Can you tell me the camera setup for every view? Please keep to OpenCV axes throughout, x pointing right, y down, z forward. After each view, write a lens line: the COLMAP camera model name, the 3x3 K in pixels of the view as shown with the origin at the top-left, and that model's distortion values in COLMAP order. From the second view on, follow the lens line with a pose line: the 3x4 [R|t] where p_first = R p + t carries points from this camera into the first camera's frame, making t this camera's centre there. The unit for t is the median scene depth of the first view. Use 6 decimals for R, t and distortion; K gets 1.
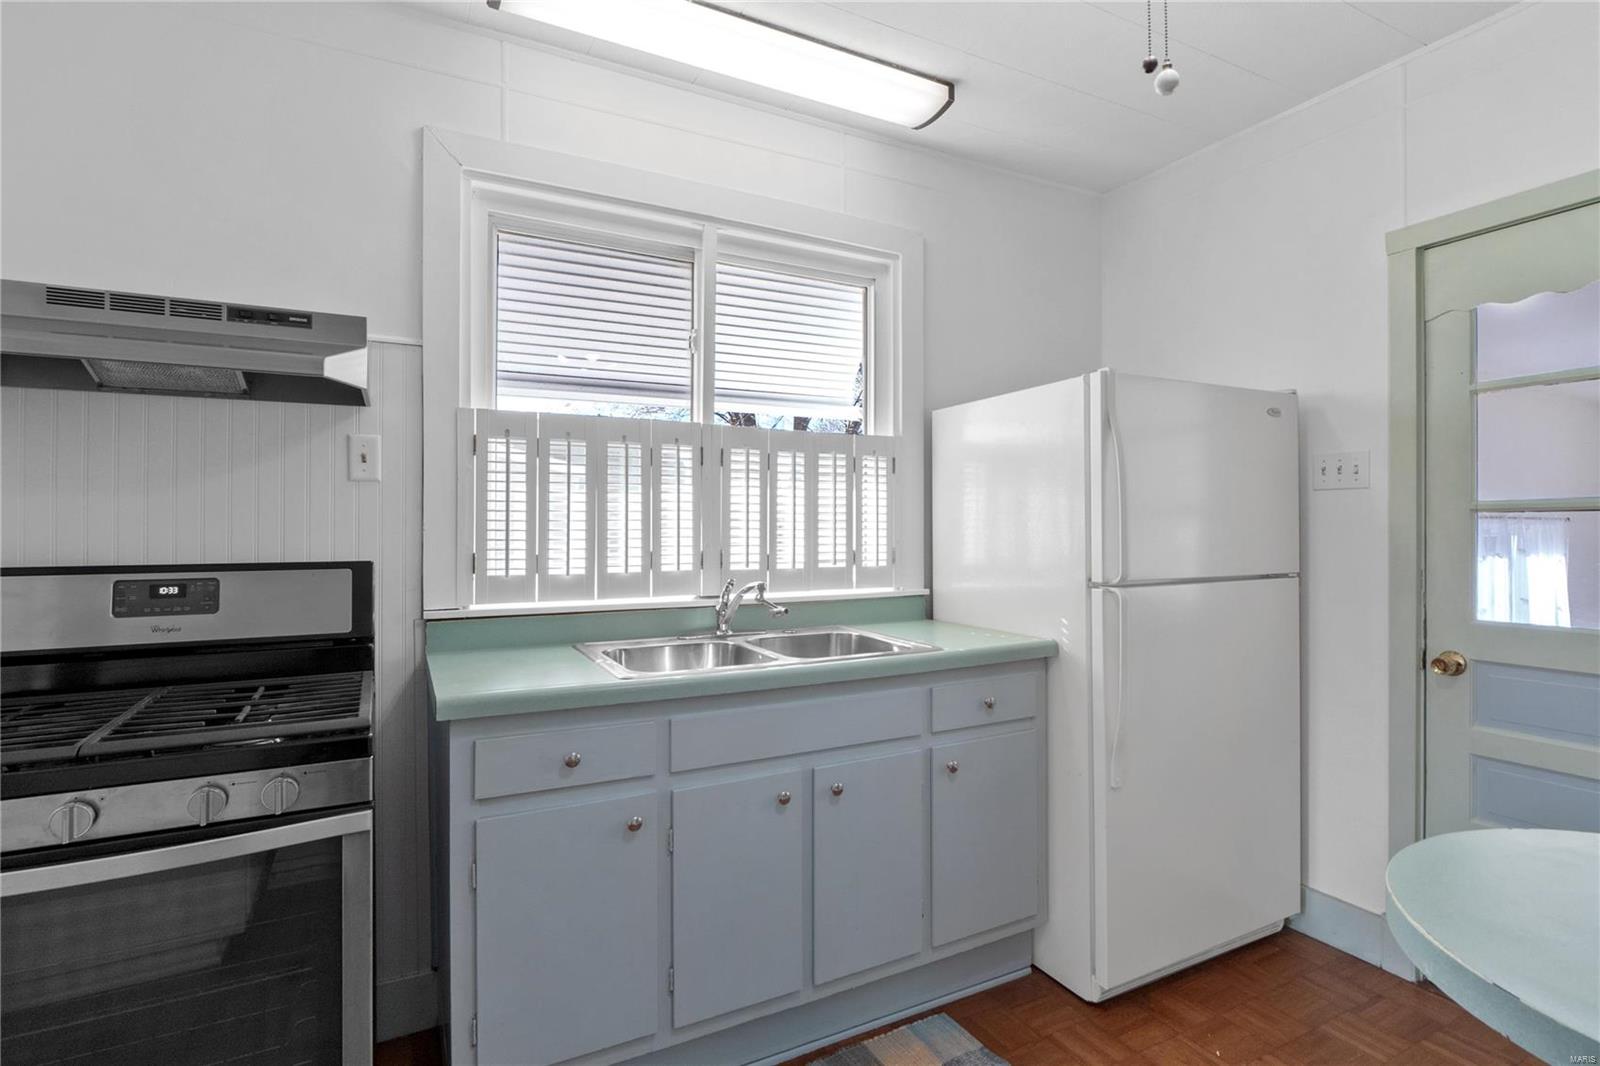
lens RADIAL K [[796.9, 0, 790.8], [0, 796.9, 523.1], [0, 0, 1]] dist [-0.004001, -0.004462]
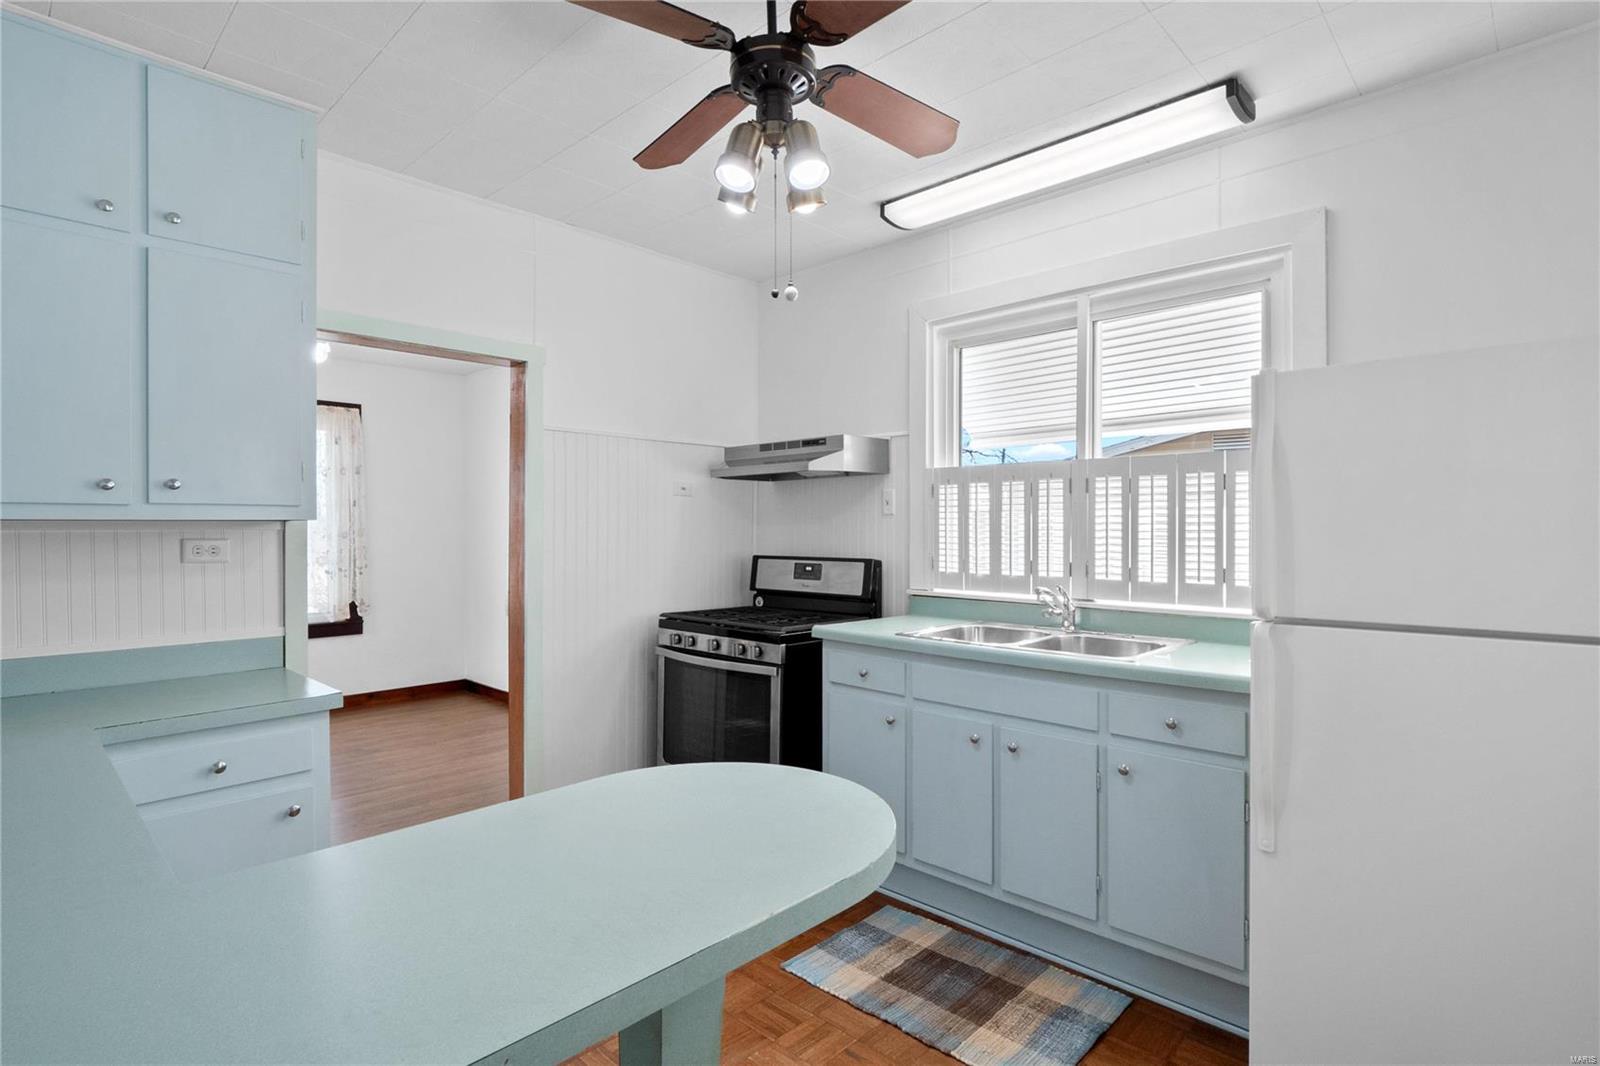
lens RADIAL K [[796.9, 0, 792.2], [0, 796.9, 537.0], [0, 0, 1]] dist [-0.004001, -0.004462]
pose [[0.288601, 0.010684, -0.957390, 1.052285], [0.006003, 0.999898, 0.012968, -0.025494], [0.957430, -0.009490, 0.288508, 0.248262]]
